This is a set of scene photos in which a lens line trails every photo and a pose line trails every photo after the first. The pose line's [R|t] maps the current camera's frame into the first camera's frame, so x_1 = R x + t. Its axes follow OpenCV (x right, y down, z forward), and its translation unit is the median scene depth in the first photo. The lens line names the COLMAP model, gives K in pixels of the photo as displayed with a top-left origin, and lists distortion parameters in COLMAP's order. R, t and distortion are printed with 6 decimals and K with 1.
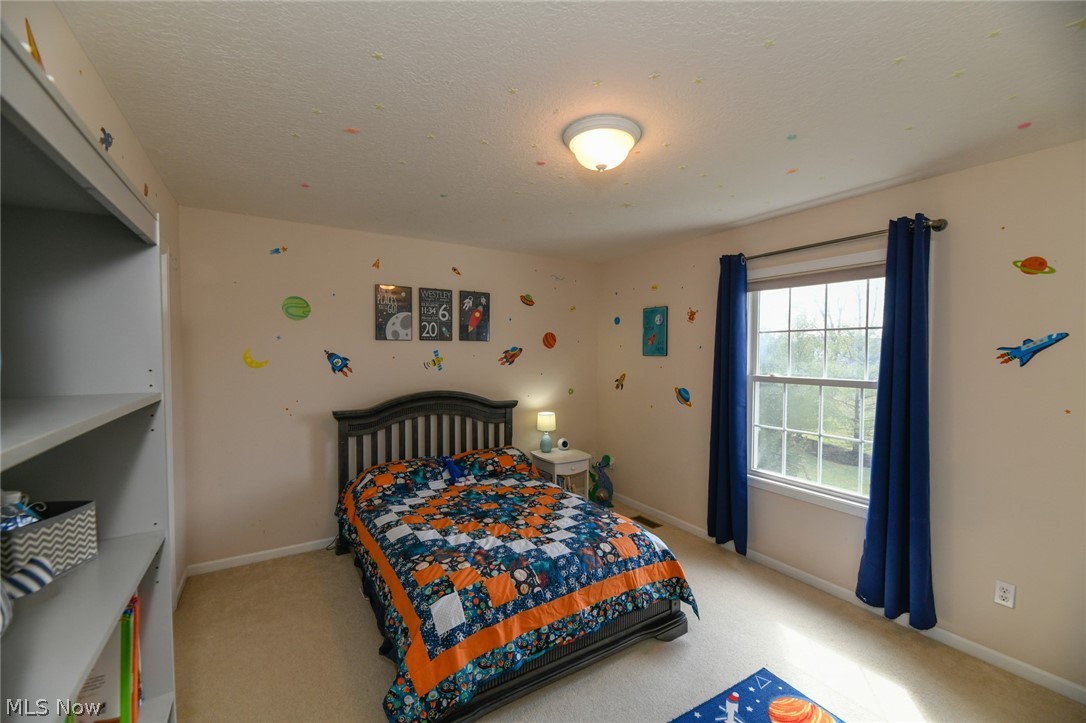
lens RADIAL K [[442.1, 0, 543.2], [0, 442.1, 362.5], [0, 0, 1]] dist [0.000192, -0.000062]
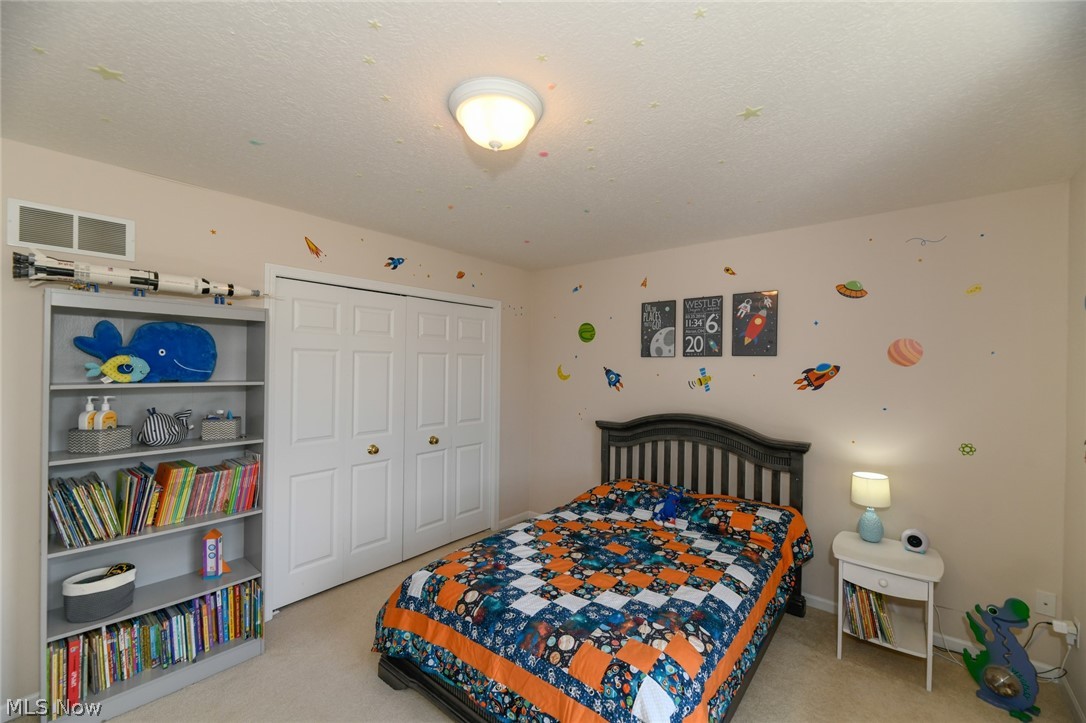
lens RADIAL K [[442.1, 0, 542.1], [0, 442.1, 362.4], [0, 0, 1]] dist [0.000192, -0.000062]
pose [[0.304760, -0.005352, -0.952414, 0.564945], [-0.034385, 0.999270, -0.016618, -0.015093], [0.951808, 0.037813, 0.304354, 0.506165]]
